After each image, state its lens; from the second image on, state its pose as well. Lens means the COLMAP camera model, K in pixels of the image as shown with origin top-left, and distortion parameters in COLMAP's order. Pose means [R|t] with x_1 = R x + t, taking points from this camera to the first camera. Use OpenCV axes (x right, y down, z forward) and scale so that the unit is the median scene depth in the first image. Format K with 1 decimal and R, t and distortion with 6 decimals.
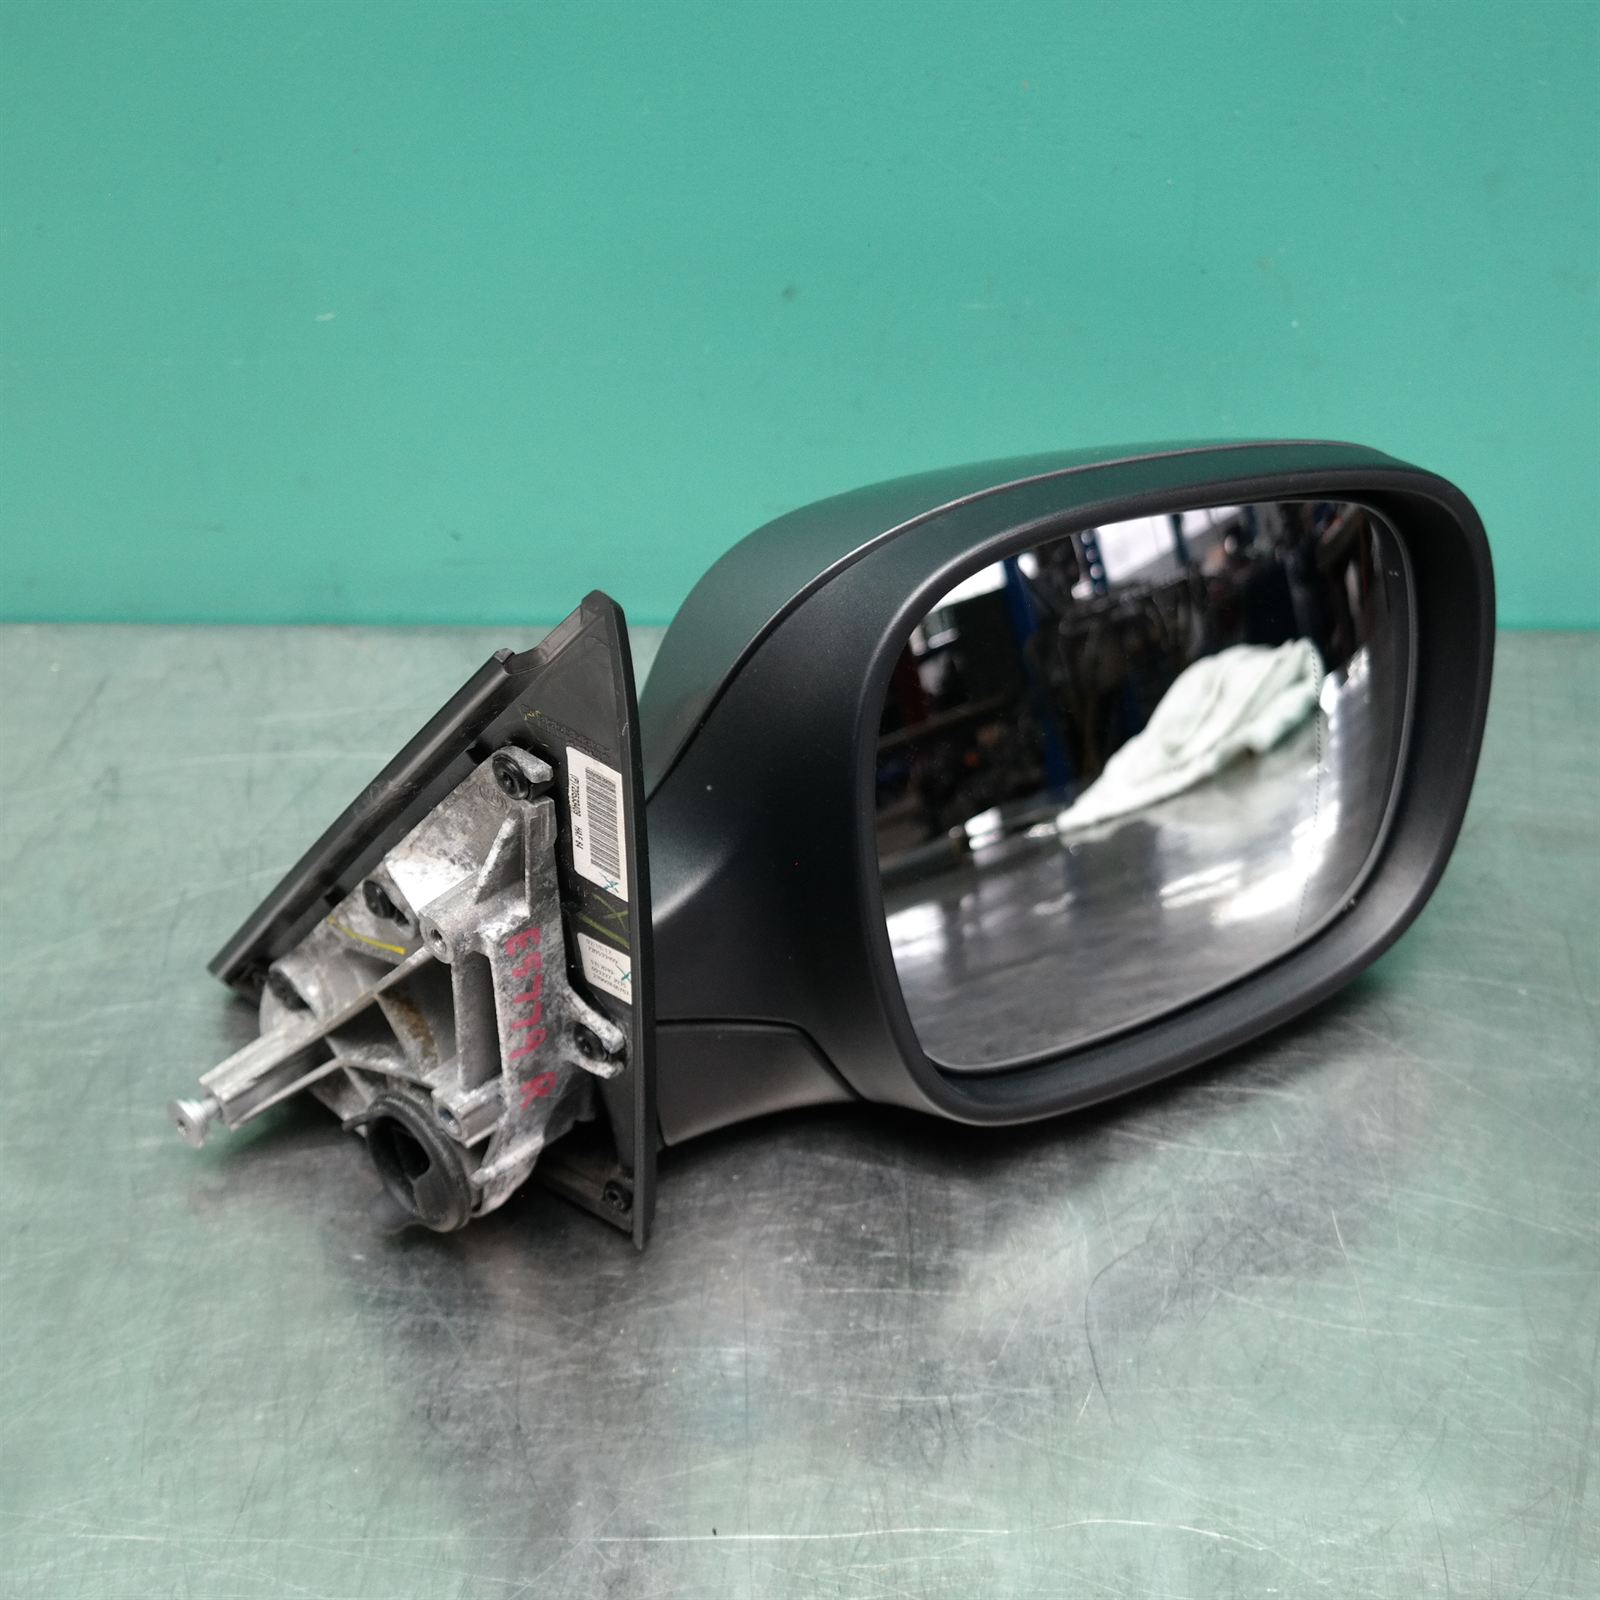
lens RADIAL K [[3059.4, 0, 803.6], [0, 3059.4, 792.7], [0, 0, 1]] dist [-0.001252, 0.000000]
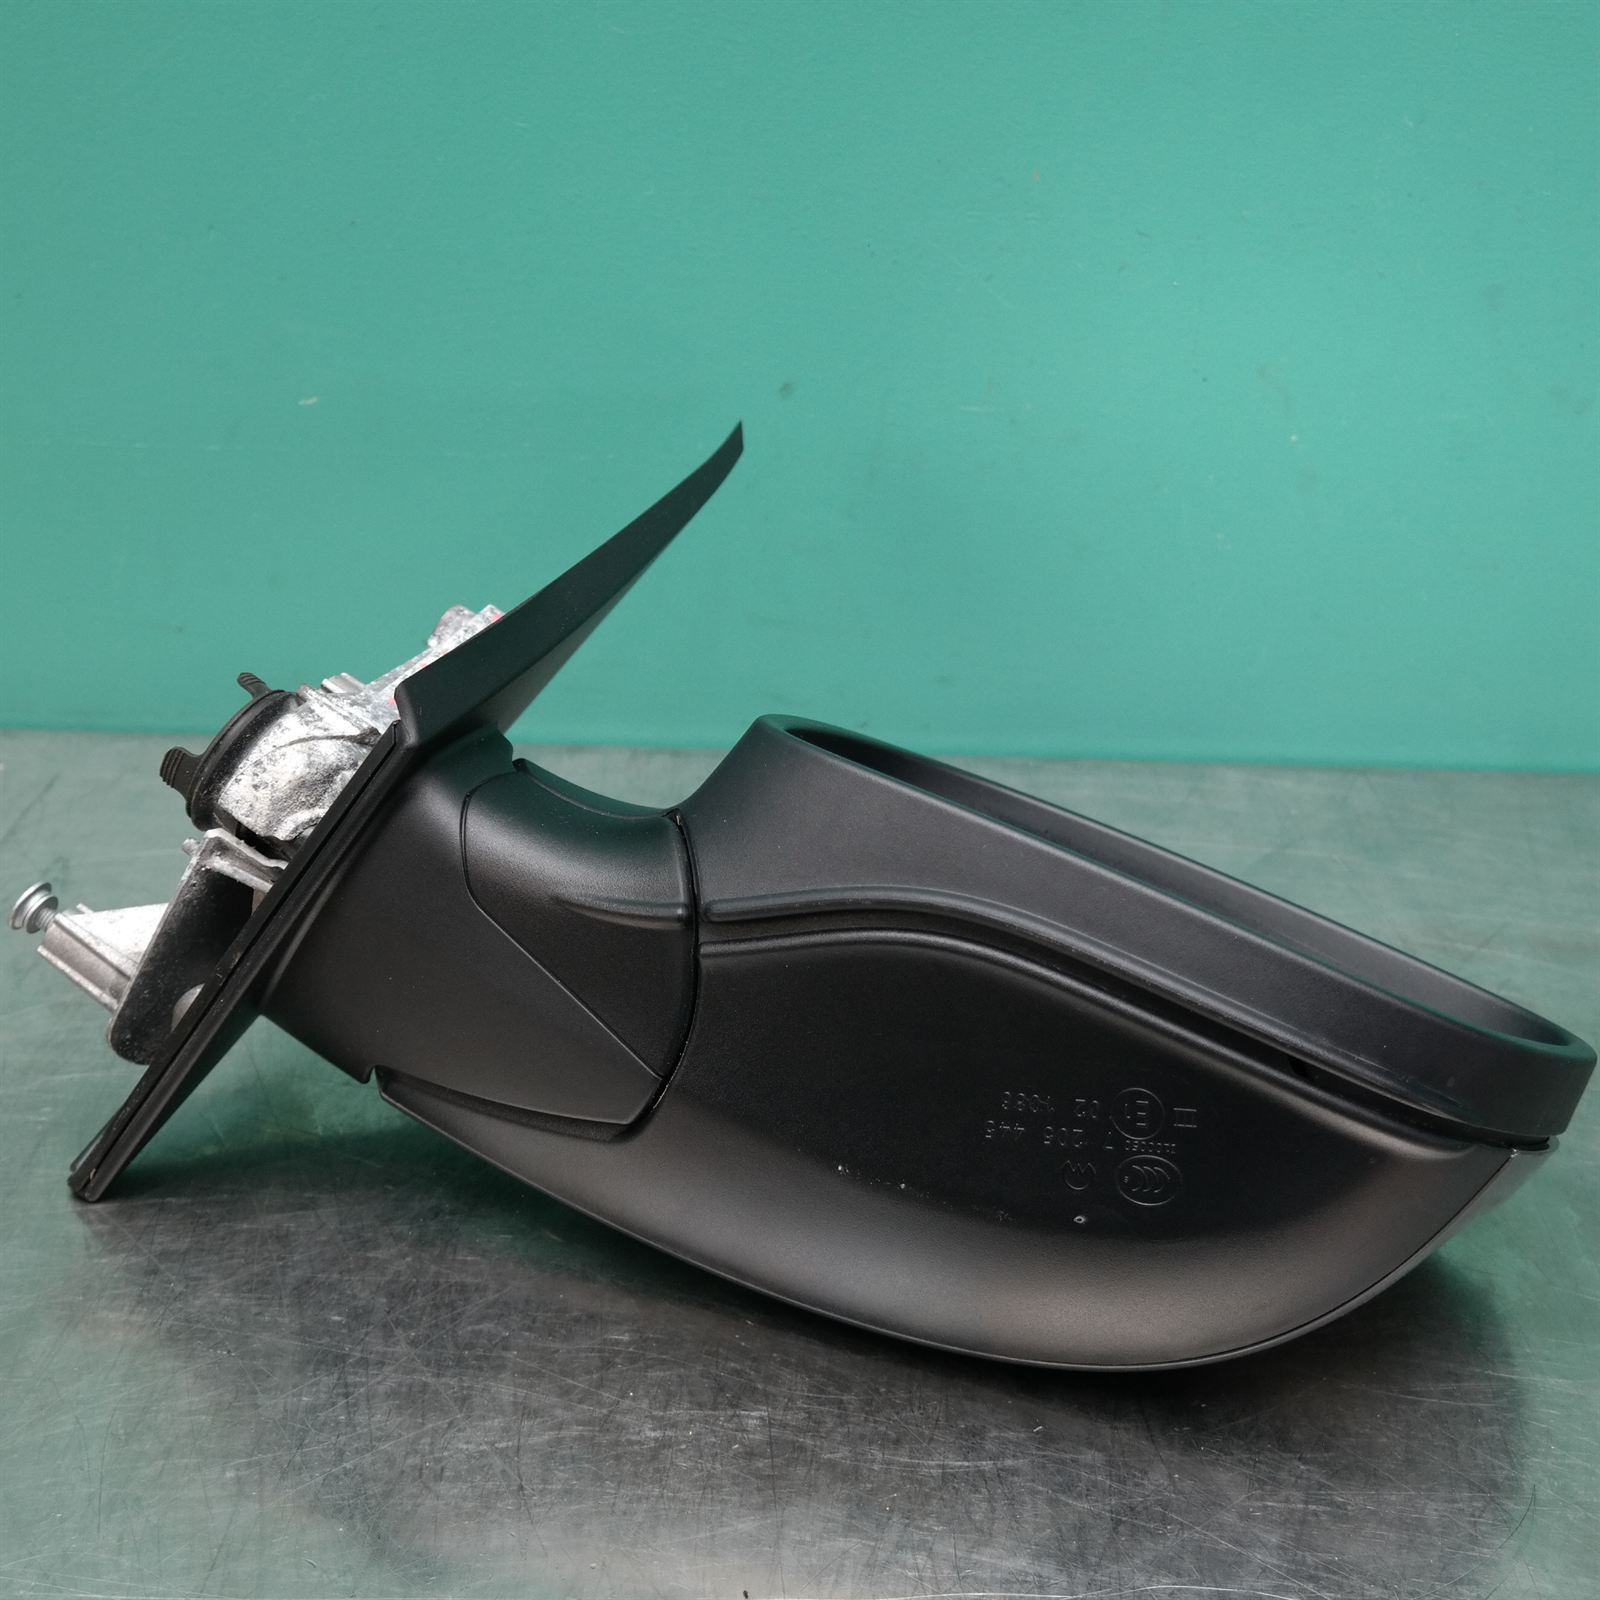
lens RADIAL K [[2916.7, 0, 791.0], [0, 2916.7, 800.9], [0, 0, 1]] dist [-0.005488, 0.000000]
pose [[0.997930, 0.024745, 0.059360, -0.067854], [-0.015748, 0.988936, -0.147505, 0.128941], [-0.062353, 0.146265, 0.987278, 0.114368]]
